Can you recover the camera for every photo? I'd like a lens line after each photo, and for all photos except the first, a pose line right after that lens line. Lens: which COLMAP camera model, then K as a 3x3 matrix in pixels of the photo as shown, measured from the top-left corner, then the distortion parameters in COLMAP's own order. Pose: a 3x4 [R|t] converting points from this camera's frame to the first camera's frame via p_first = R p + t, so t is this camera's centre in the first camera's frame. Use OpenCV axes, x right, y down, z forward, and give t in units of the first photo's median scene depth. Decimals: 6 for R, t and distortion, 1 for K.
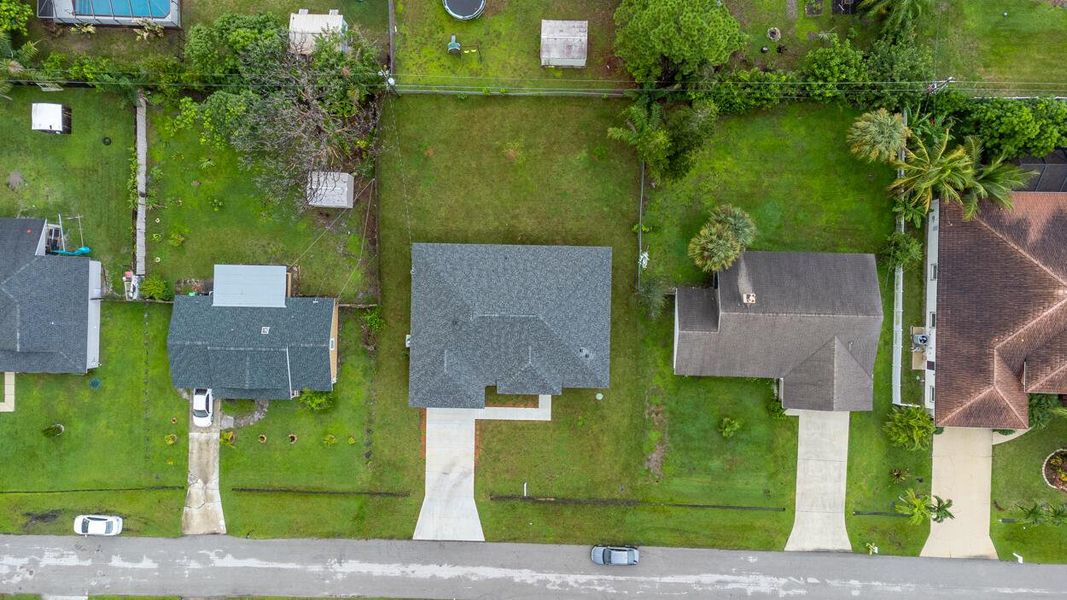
lens RADIAL K [[791.1, 0, 533.5], [0, 791.1, 300.0], [0, 0, 1]] dist [0.076621, 0.005820]
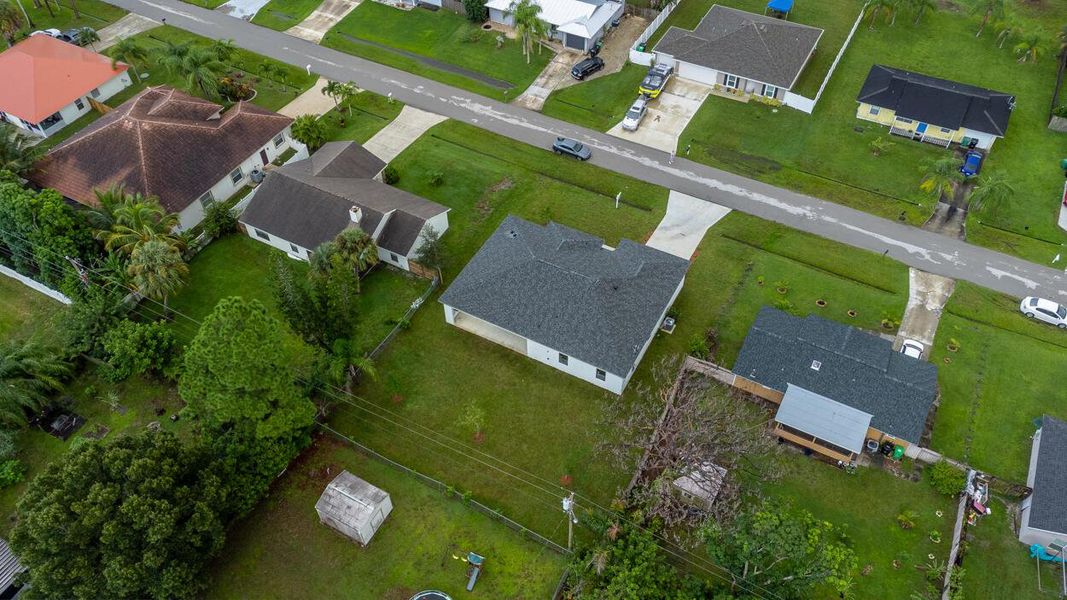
lens RADIAL K [[806.9, 0, 533.5], [0, 806.9, 300.0], [0, 0, 1]] dist [0.070805, 0.004650]
pose [[-0.888278, -0.318378, 0.331057, -0.318432], [0.458246, -0.663275, 0.591674, -0.571385], [0.031205, 0.677276, 0.735067, 0.256600]]
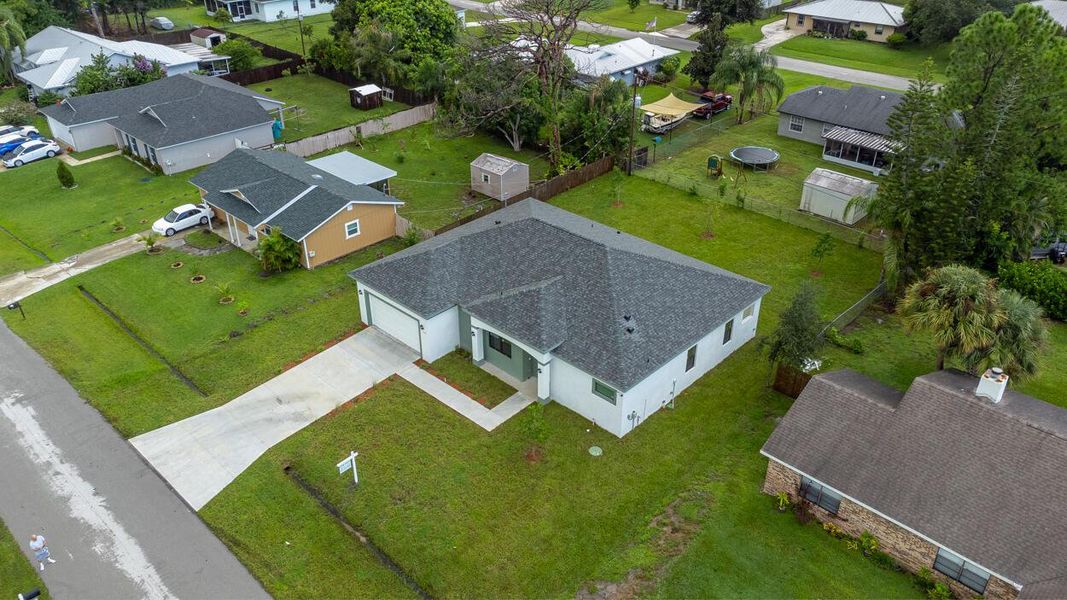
lens RADIAL K [[791.1, 0, 533.5], [0, 791.1, 300.0], [0, 0, 1]] dist [0.076621, 0.005820]
pose [[0.739930, 0.360122, -0.568168, 0.296882], [-0.672481, 0.375274, -0.637918, 0.420902], [-0.016510, 0.854097, 0.519852, 0.657940]]
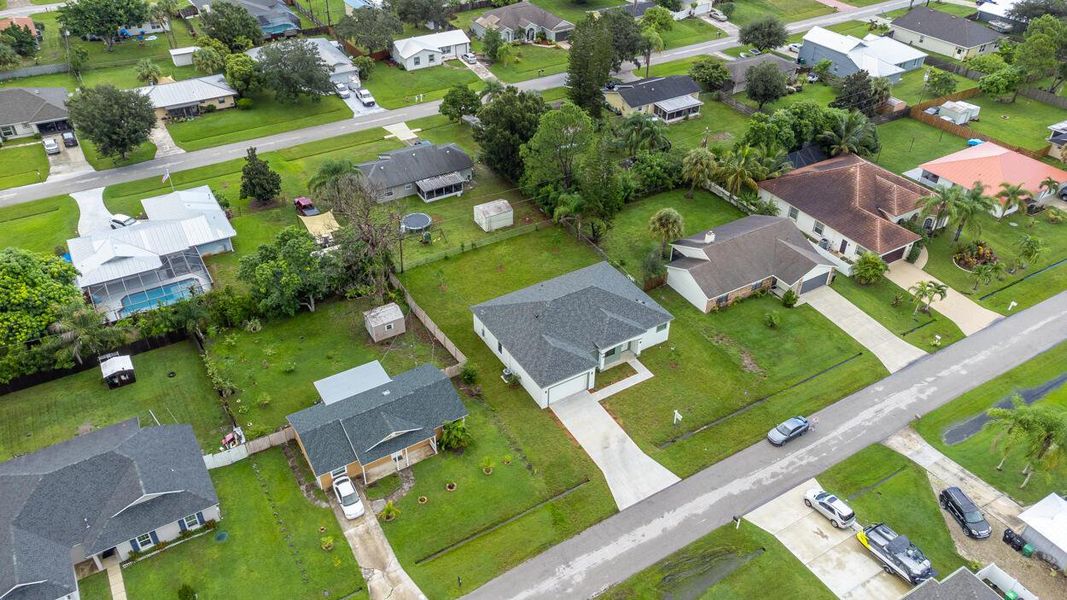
lens RADIAL K [[791.1, 0, 533.5], [0, 791.1, 300.0], [0, 0, 1]] dist [0.076621, 0.005820]
pose [[0.843253, -0.293679, 0.450197, -0.574399], [0.536732, 0.505294, -0.675719, 0.741214], [-0.029037, 0.811437, 0.583718, 0.278500]]
